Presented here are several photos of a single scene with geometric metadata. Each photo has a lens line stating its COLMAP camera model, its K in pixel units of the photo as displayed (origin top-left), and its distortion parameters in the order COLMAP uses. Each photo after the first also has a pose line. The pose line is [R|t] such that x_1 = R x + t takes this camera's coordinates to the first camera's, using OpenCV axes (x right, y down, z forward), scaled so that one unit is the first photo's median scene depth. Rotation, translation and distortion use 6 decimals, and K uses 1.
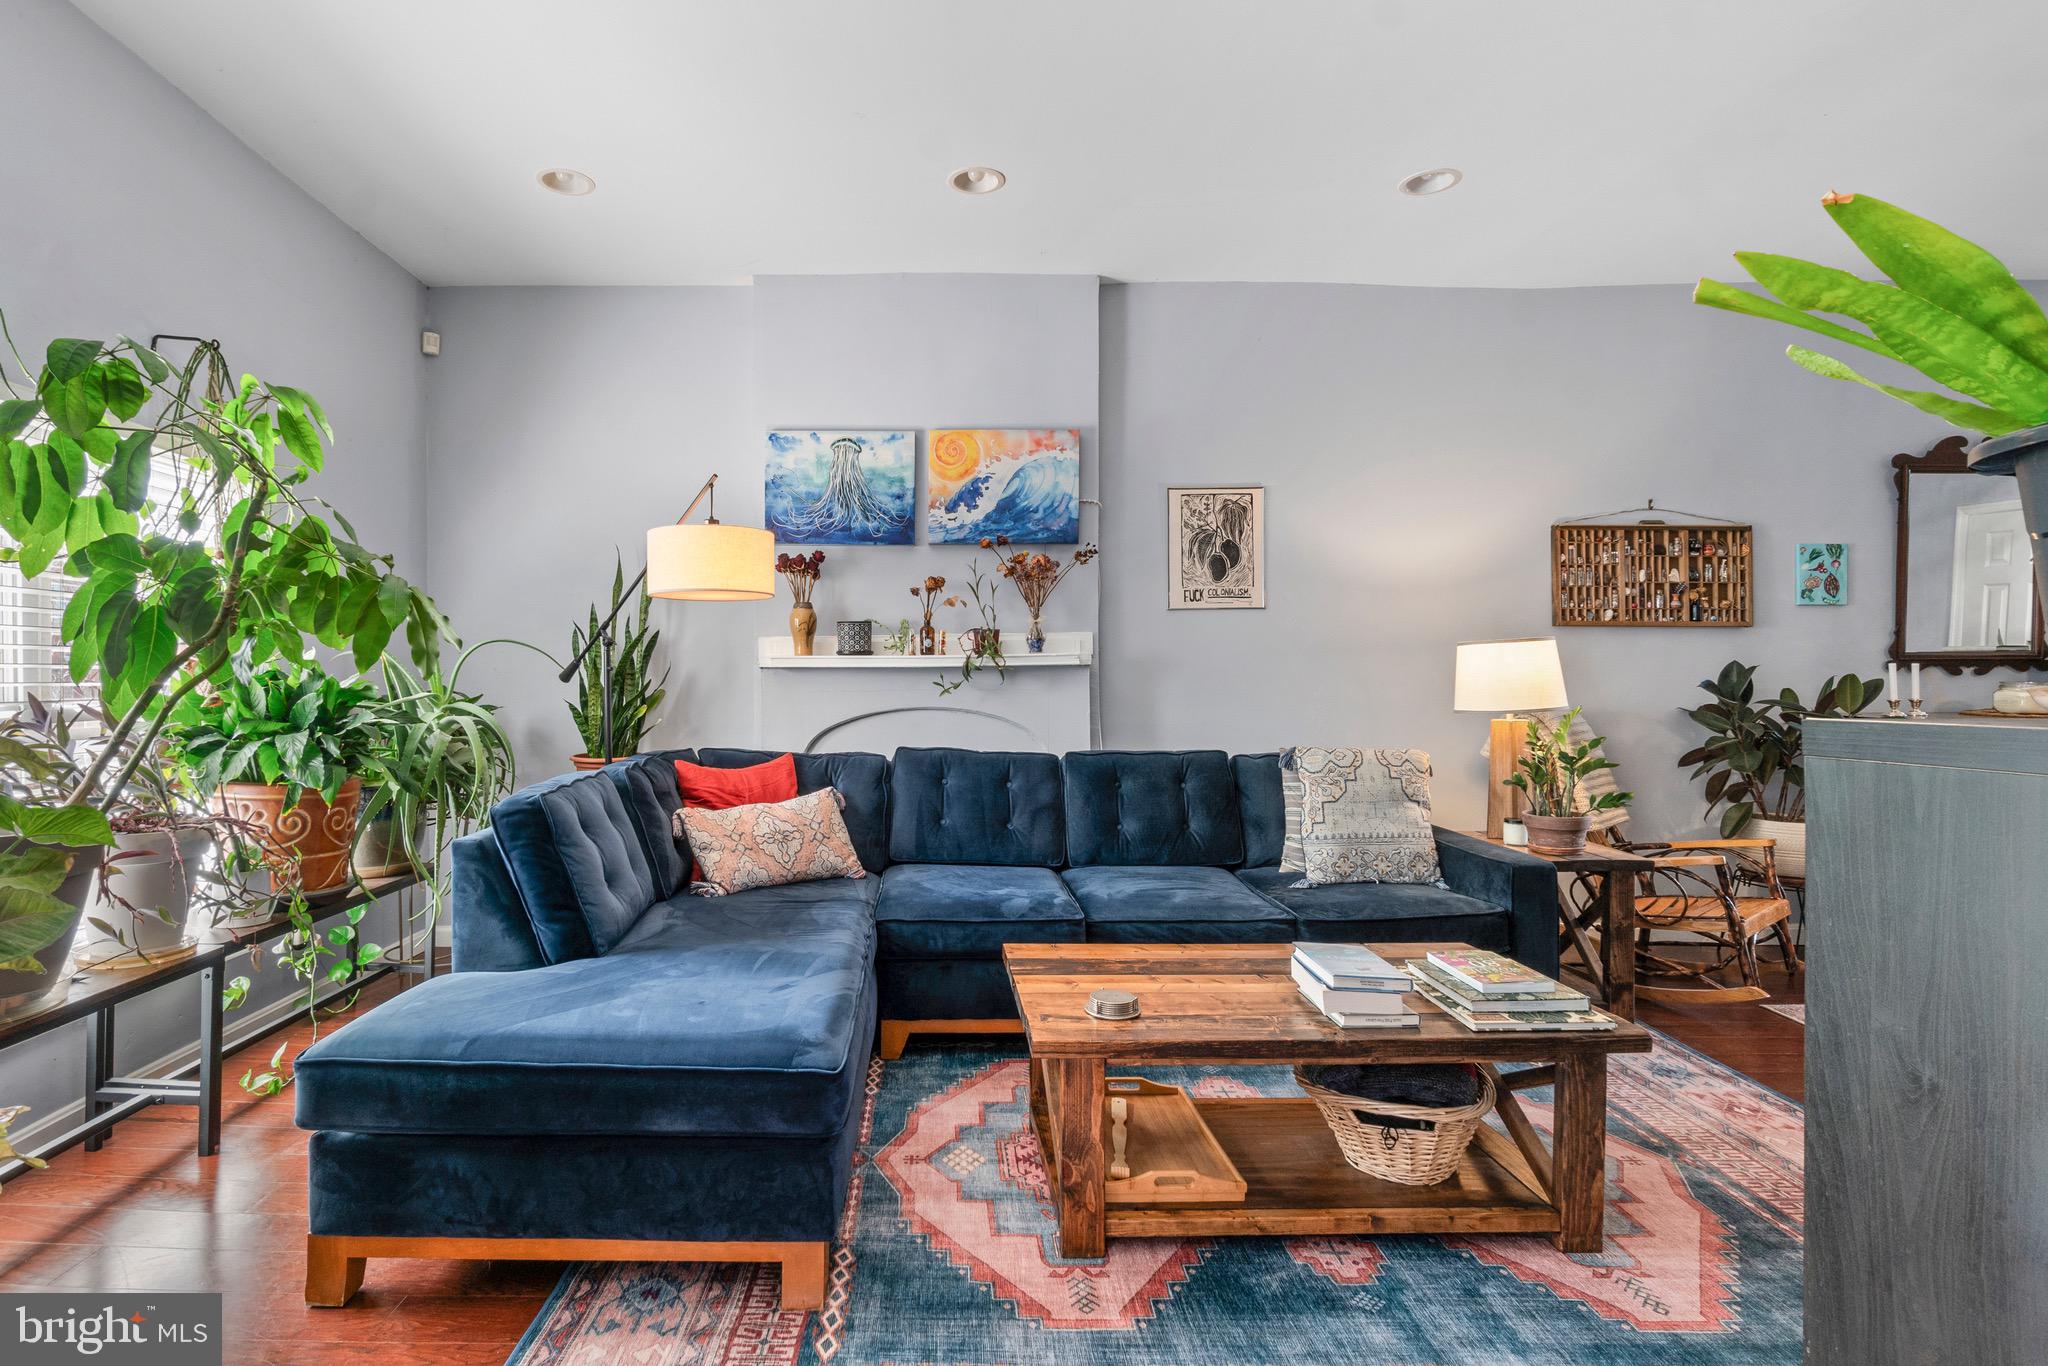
lens RADIAL K [[1004.6, 0, 942.7], [0, 1004.6, 683.0], [0, 0, 1]] dist [-0.004111, -0.002739]
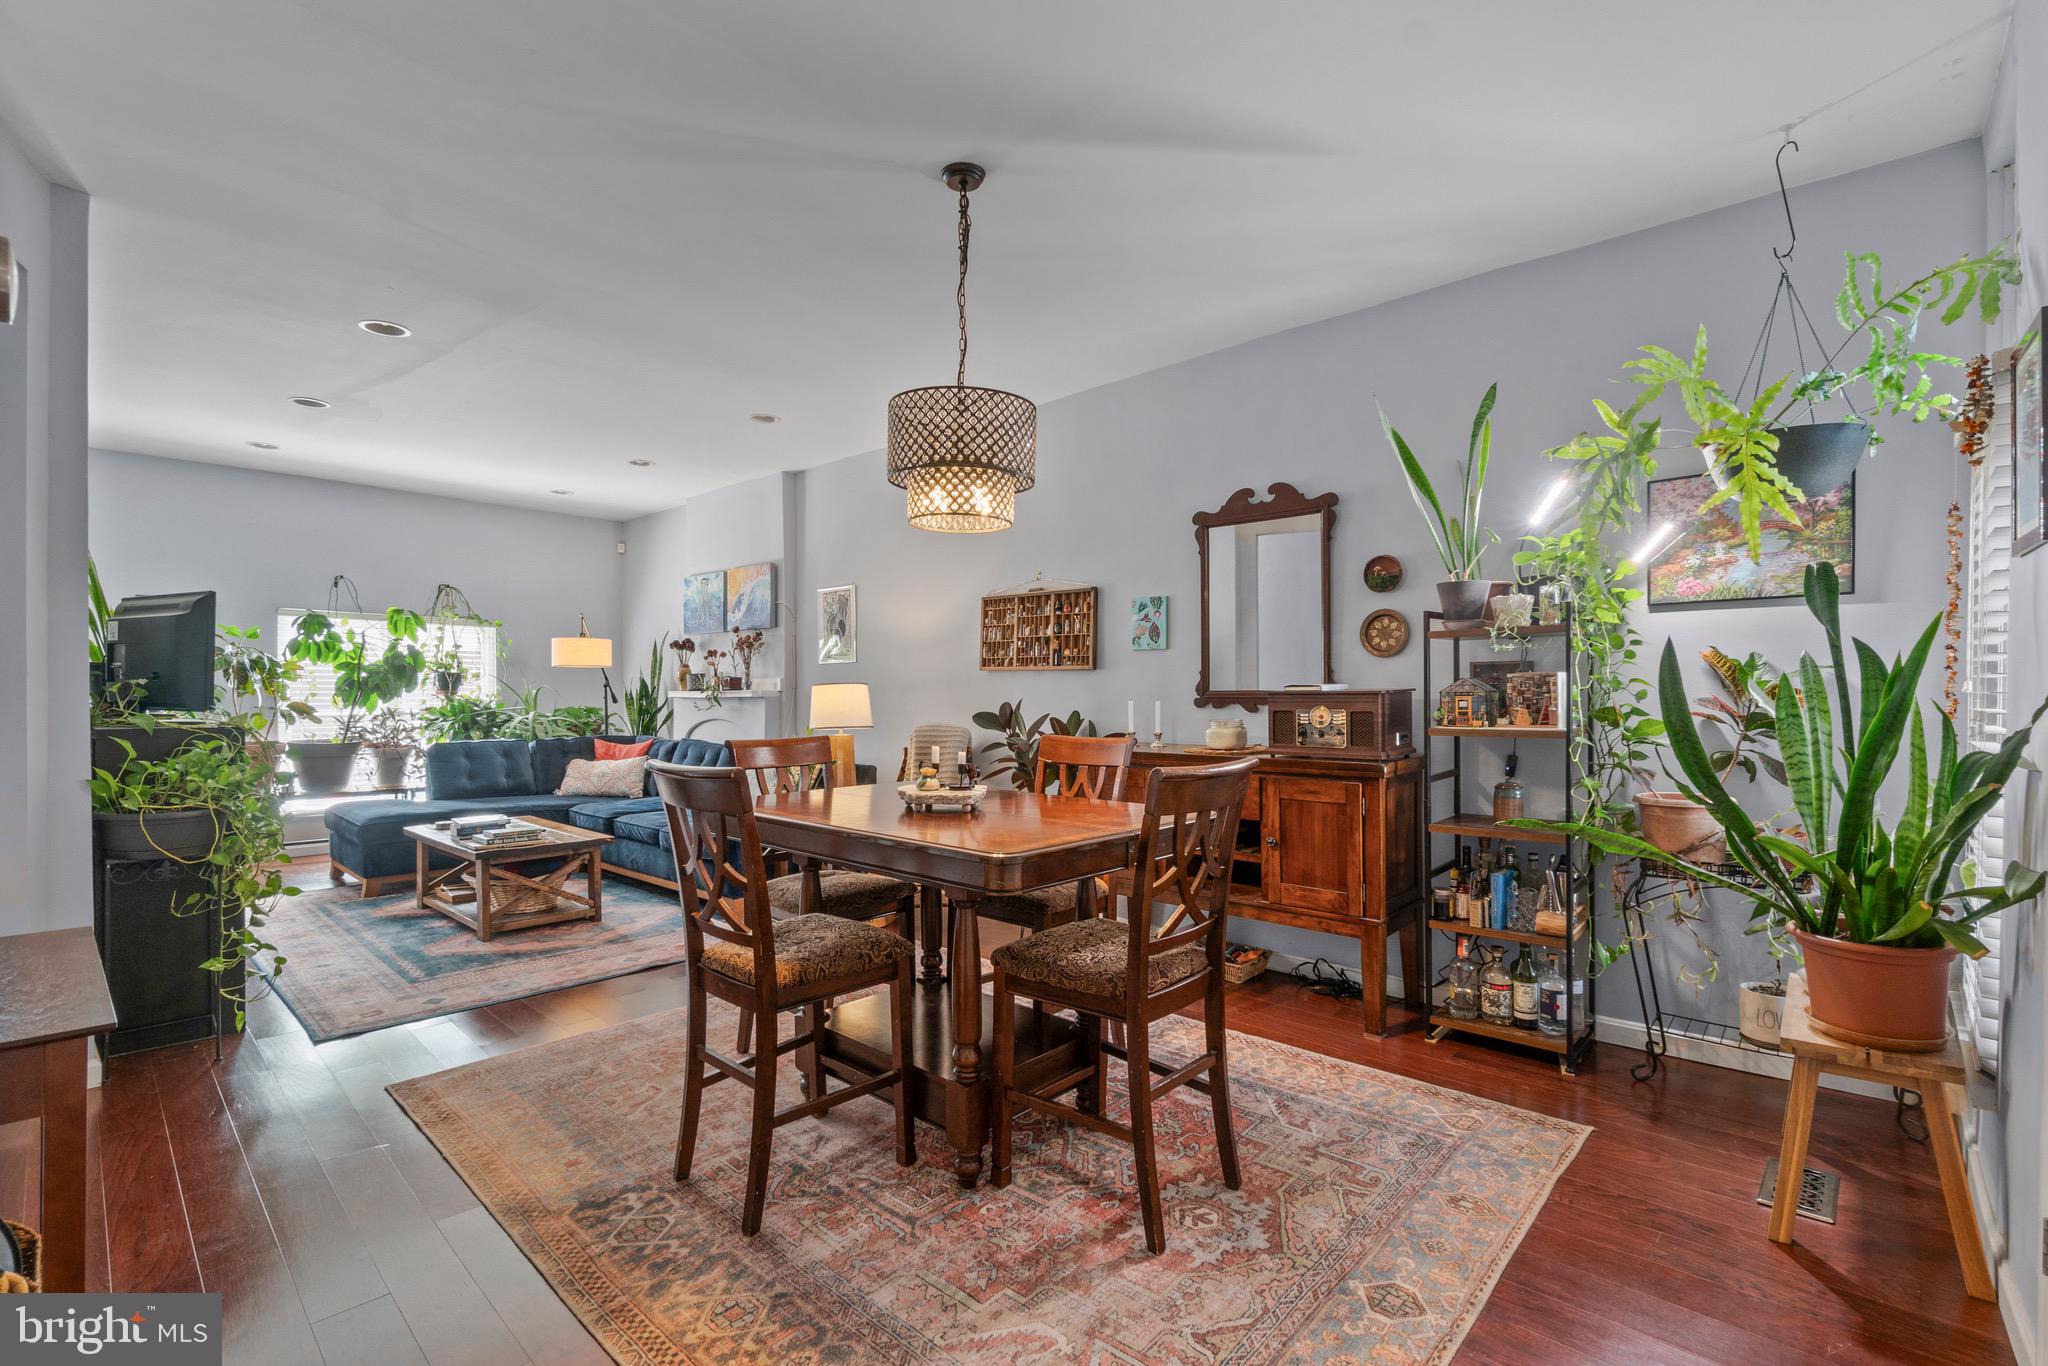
lens RADIAL K [[894.5, 0, 1002.6], [0, 894.5, 699.0], [0, 0, 1]] dist [-0.001896, -0.000770]
pose [[0.730241, 0.009042, -0.683129, 1.536185], [-0.008432, 0.999956, 0.004221, -0.024752], [0.683137, 0.002678, 0.730285, 0.127863]]
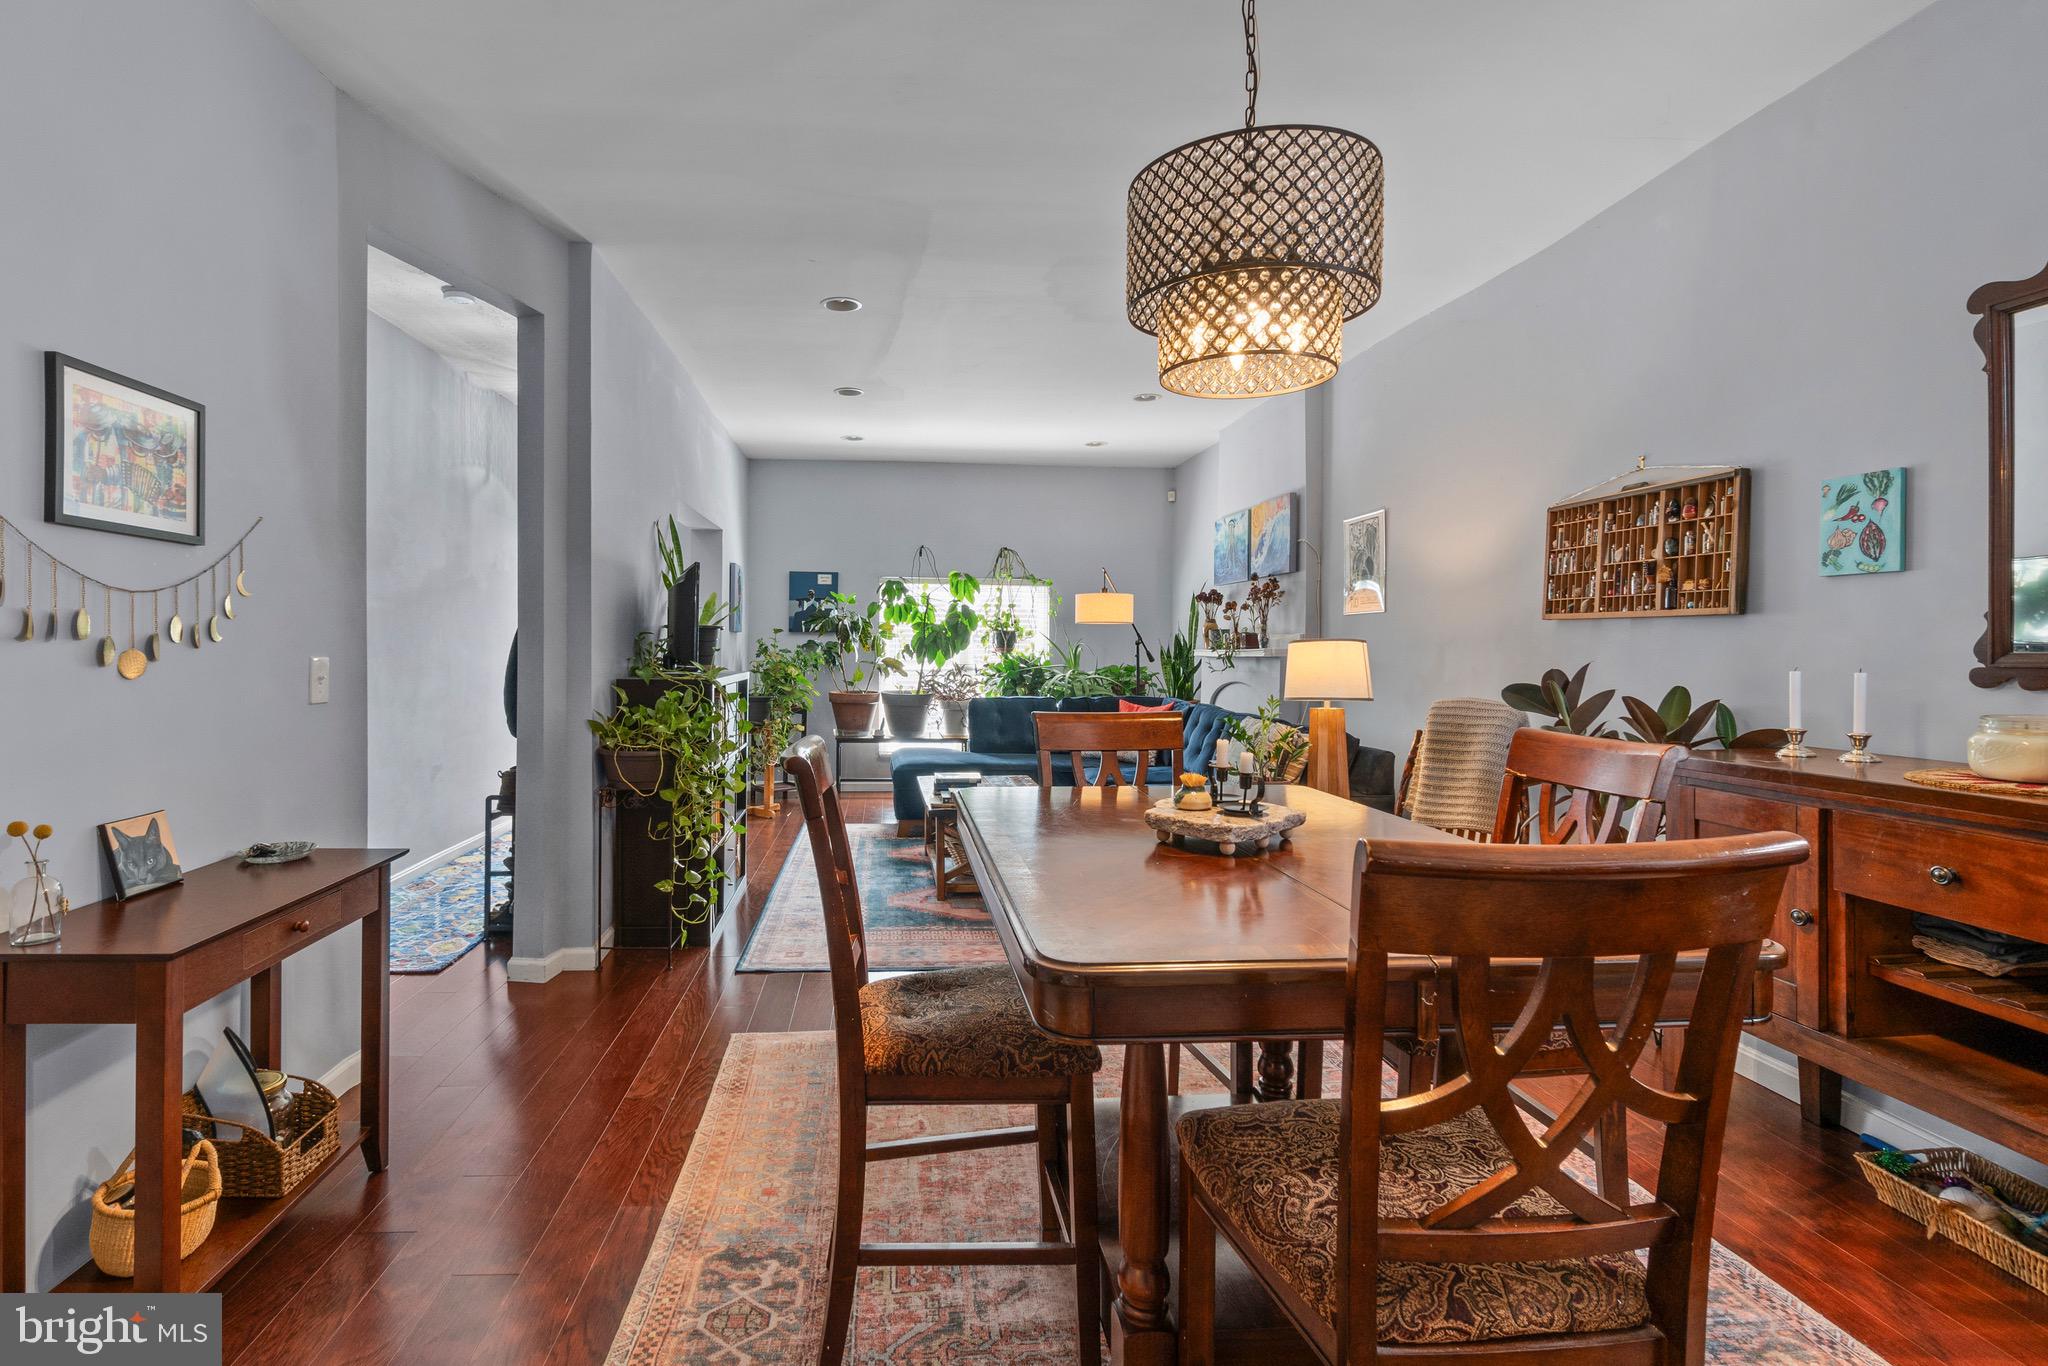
lens RADIAL K [[943.3, 0, 955.6], [0, 943.3, 658.0], [0, 0, 1]] dist [-0.011771, 0.001325]
pose [[0.081716, 0.013656, -0.996562, 1.471283], [-0.013674, 0.999827, 0.012580, -0.027485], [0.996562, 0.012599, 0.081889, 0.419907]]
